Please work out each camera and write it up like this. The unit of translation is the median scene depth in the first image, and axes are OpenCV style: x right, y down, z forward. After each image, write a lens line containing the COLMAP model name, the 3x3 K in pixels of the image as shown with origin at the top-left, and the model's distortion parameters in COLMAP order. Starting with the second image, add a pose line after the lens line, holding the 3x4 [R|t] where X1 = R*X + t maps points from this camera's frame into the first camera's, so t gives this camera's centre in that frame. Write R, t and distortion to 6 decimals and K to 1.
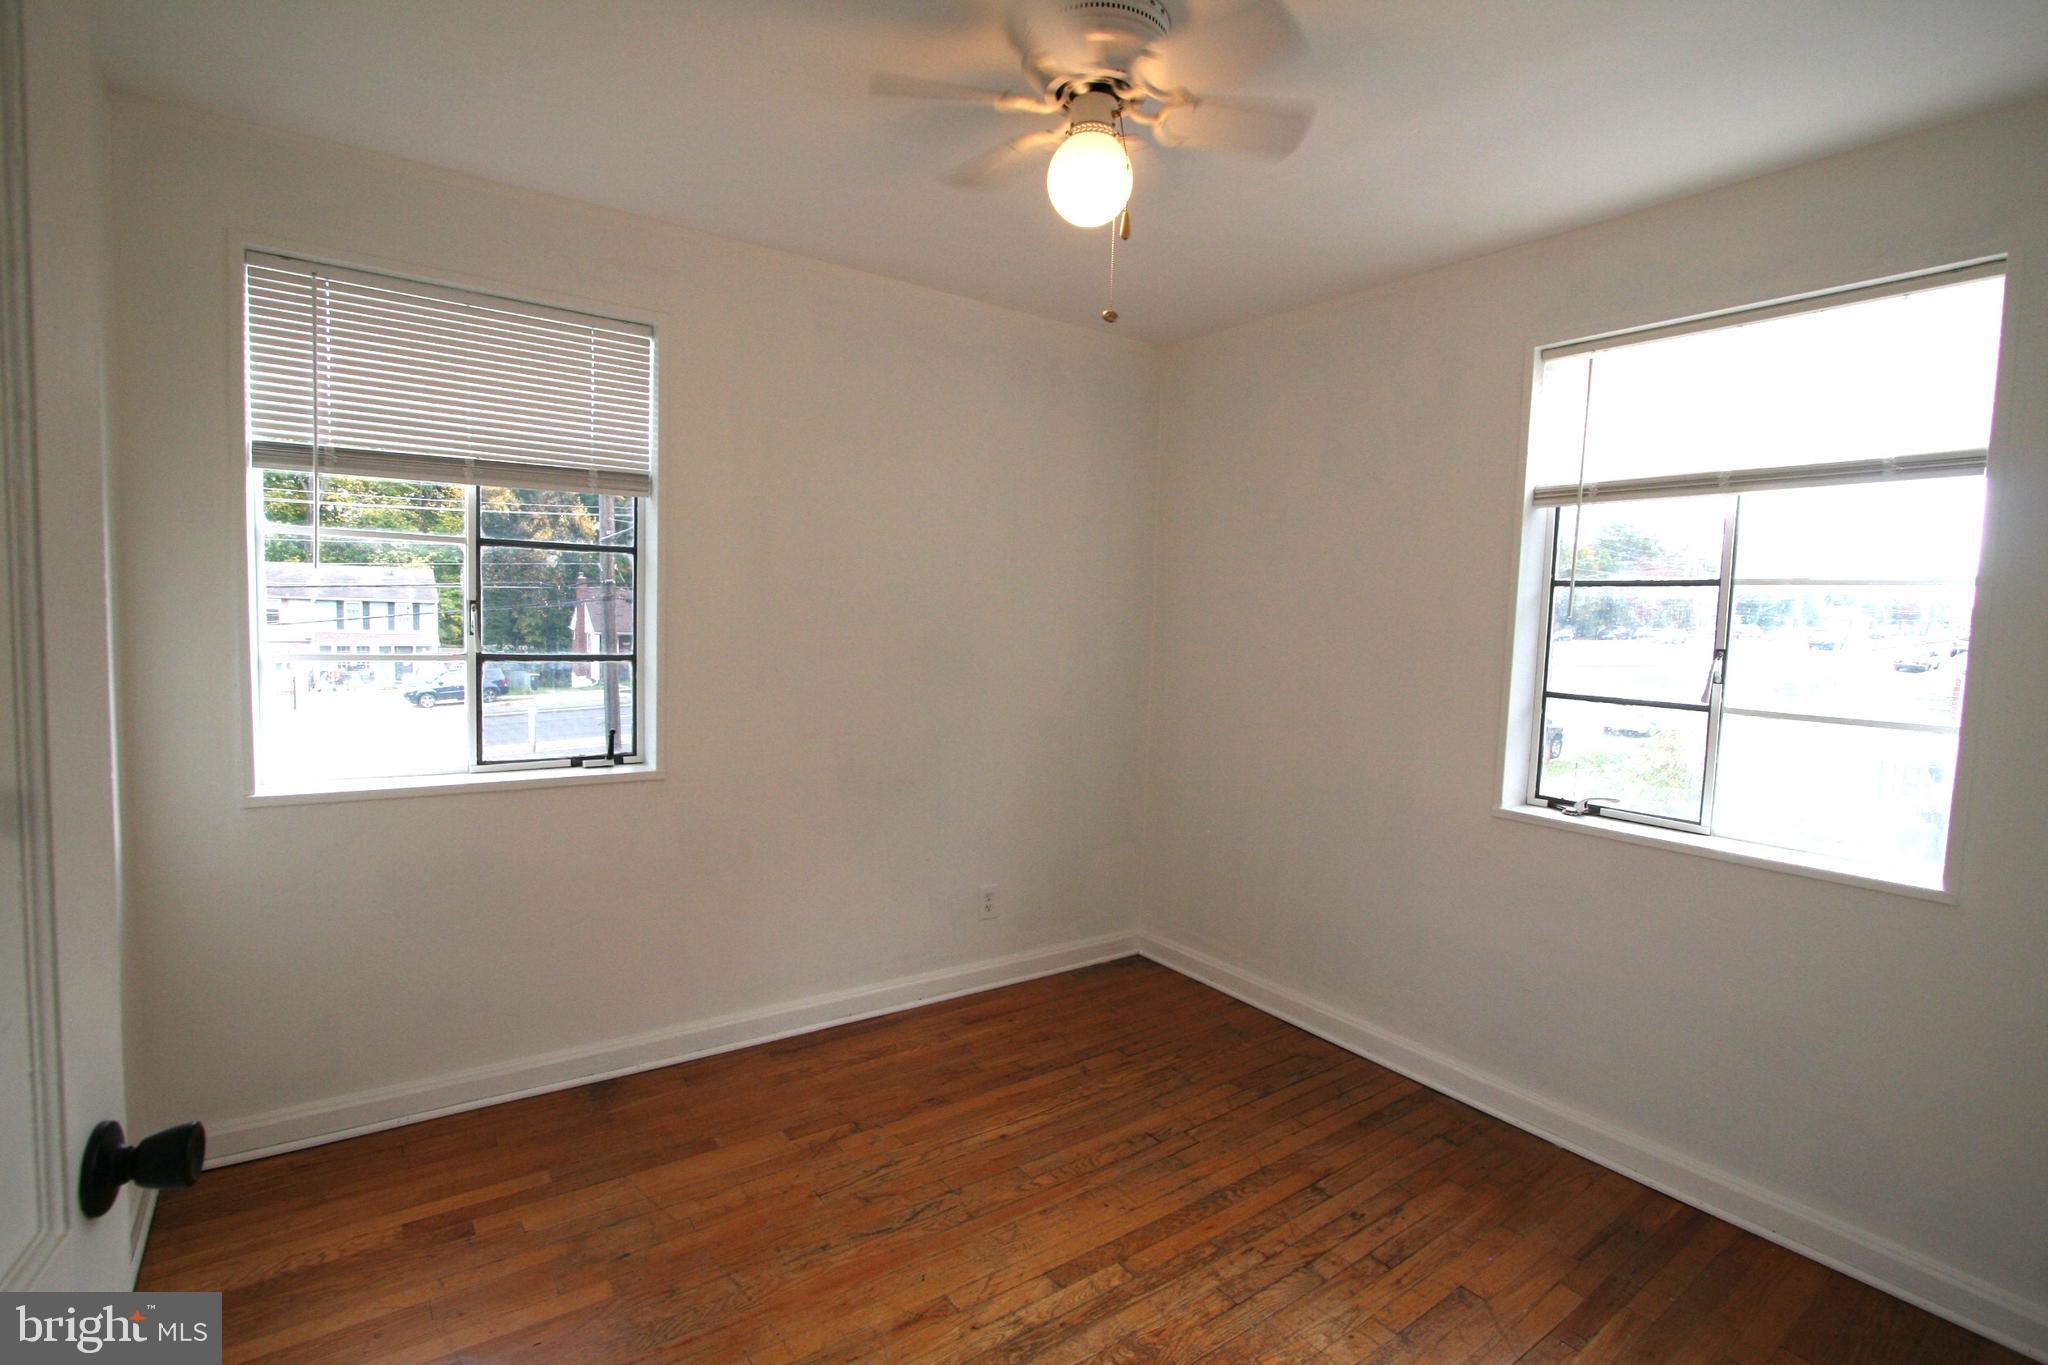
lens RADIAL K [[959.8, 0, 1023.1], [0, 959.8, 682.8], [0, 0, 1]] dist [-0.008912, 0.000950]
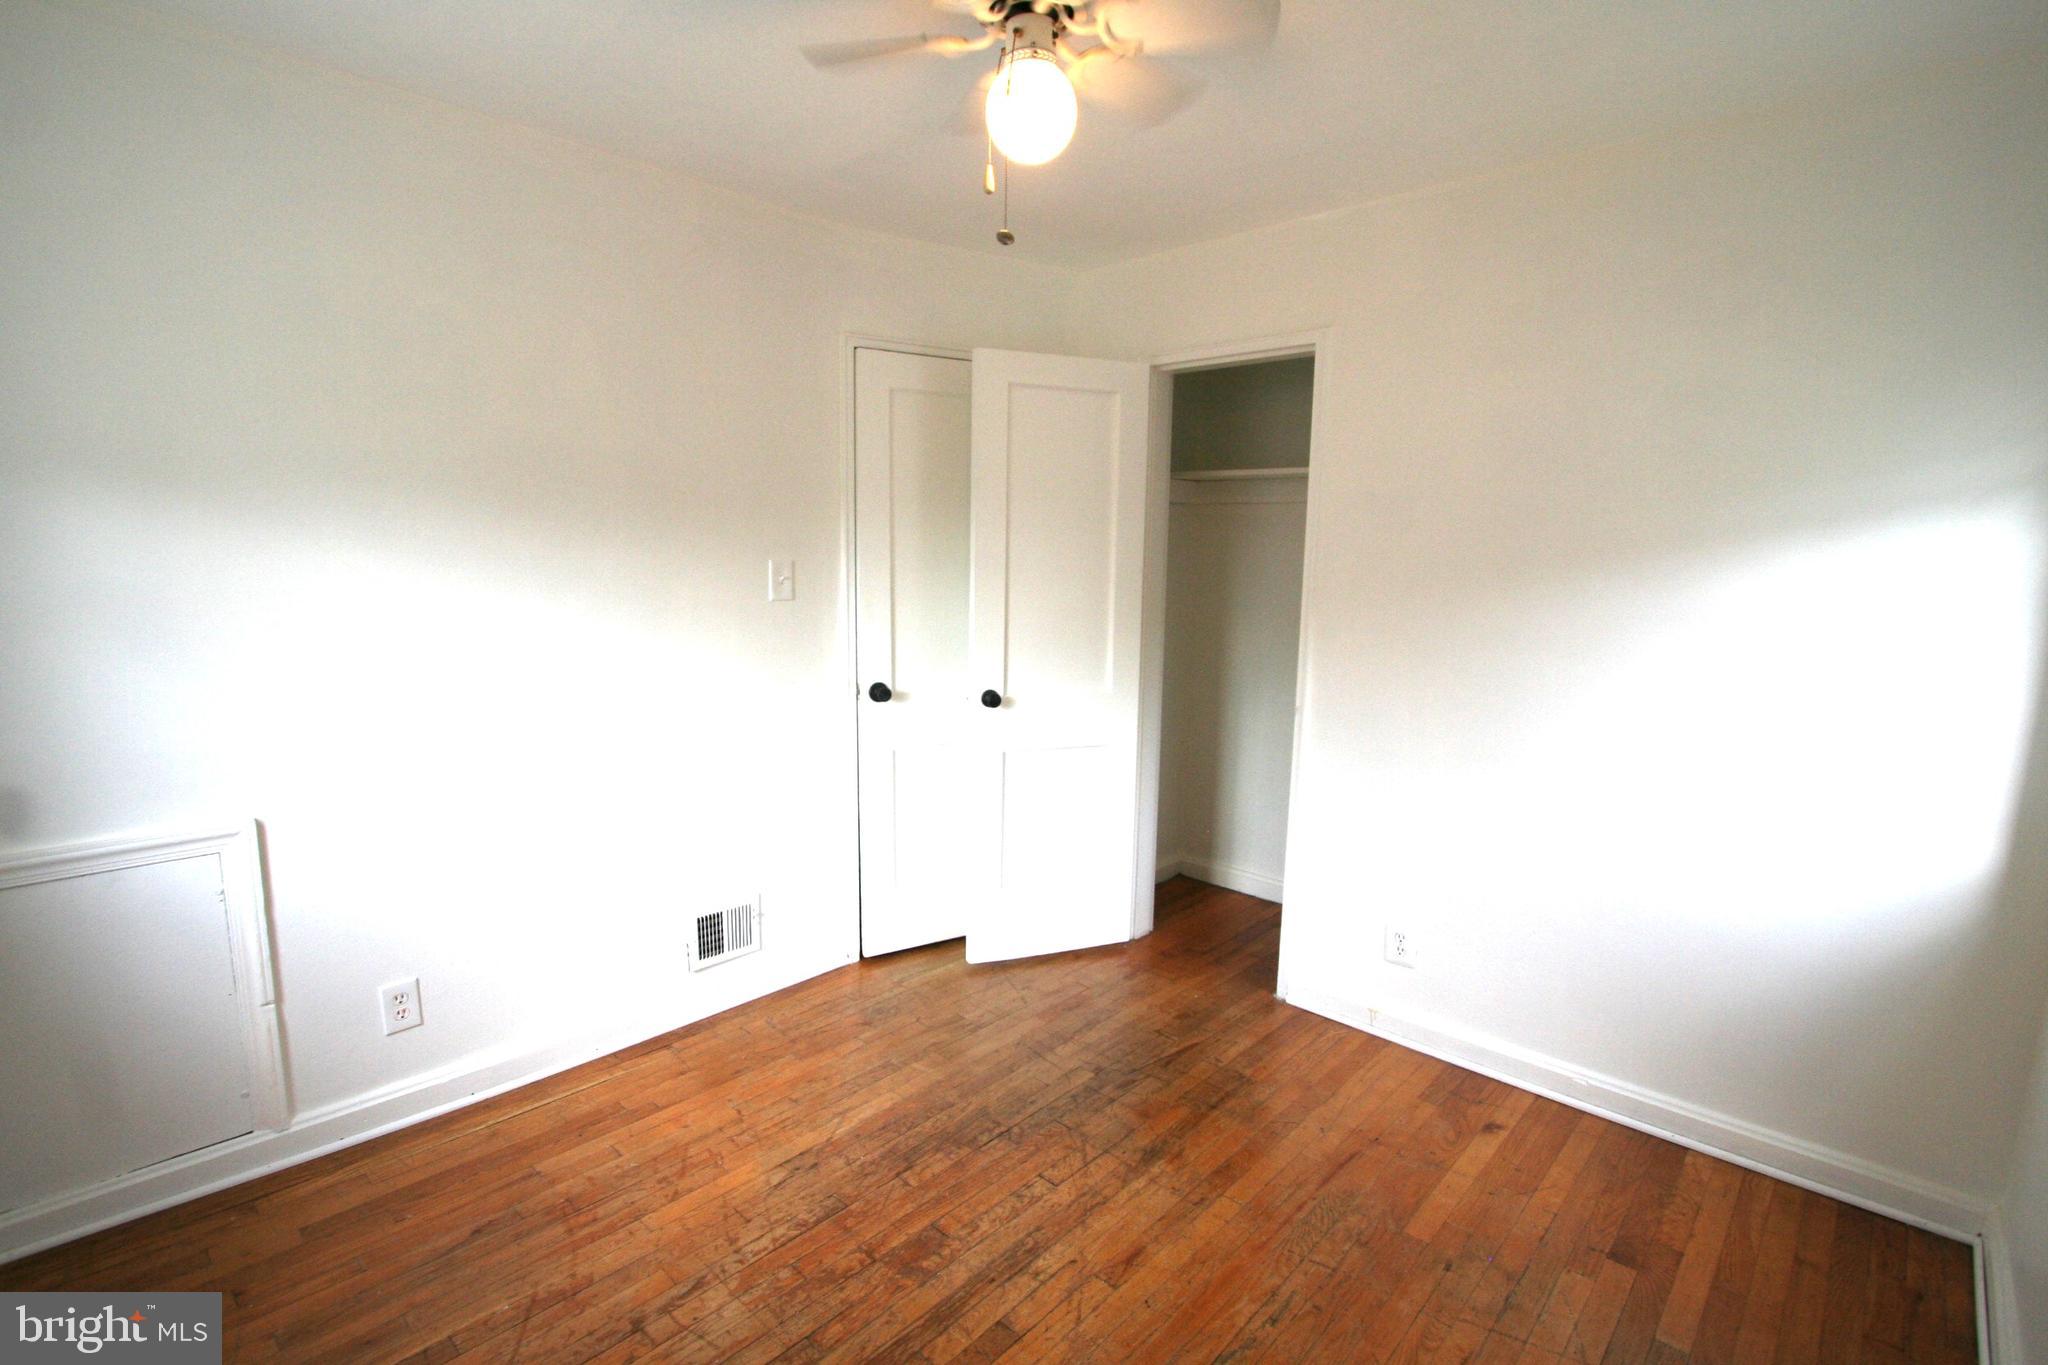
lens RADIAL K [[959.8, 0, 1019.5], [0, 959.8, 683.6], [0, 0, 1]] dist [-0.008912, 0.000950]
pose [[-0.980131, -0.025458, -0.196712, 0.222585], [-0.069336, 0.973139, 0.219528, -0.167050], [0.185839, 0.228805, -0.955569, 1.782010]]
